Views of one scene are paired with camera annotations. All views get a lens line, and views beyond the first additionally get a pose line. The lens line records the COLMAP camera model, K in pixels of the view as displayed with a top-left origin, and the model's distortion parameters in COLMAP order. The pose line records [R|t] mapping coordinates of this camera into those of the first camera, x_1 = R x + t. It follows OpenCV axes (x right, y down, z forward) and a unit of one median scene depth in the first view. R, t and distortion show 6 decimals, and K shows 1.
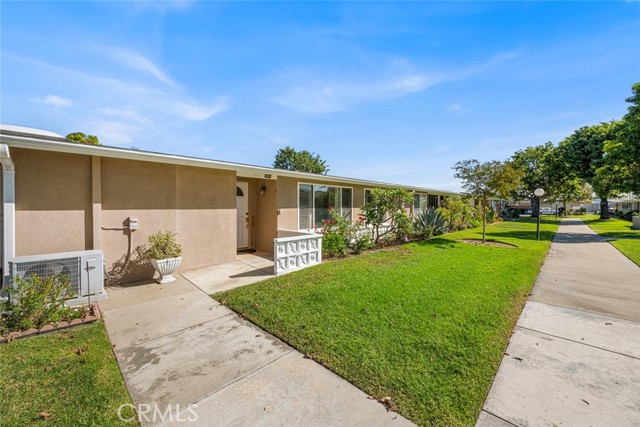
lens RADIAL K [[257.3, 0, 320.6], [0, 257.3, 206.0], [0, 0, 1]] dist [-0.000220, 0.000049]
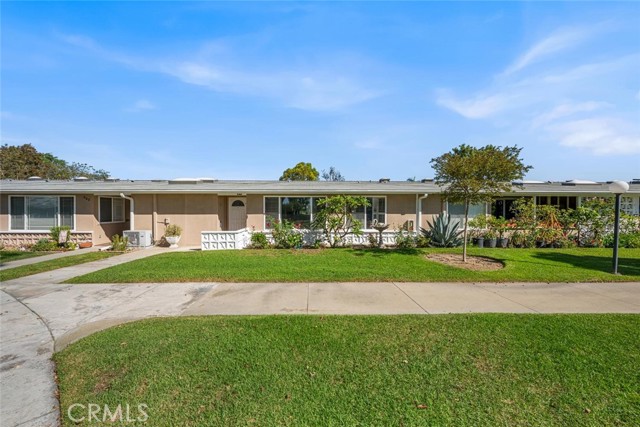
lens RADIAL K [[251.5, 0, 320.0], [0, 251.5, 213.5], [0, 0, 1]] dist [0.001085, 0.000147]
pose [[0.710240, 0.003025, -0.703953, 1.498934], [0.004301, 0.999953, 0.008636, -0.007662], [0.703947, -0.009161, 0.710194, 0.296685]]
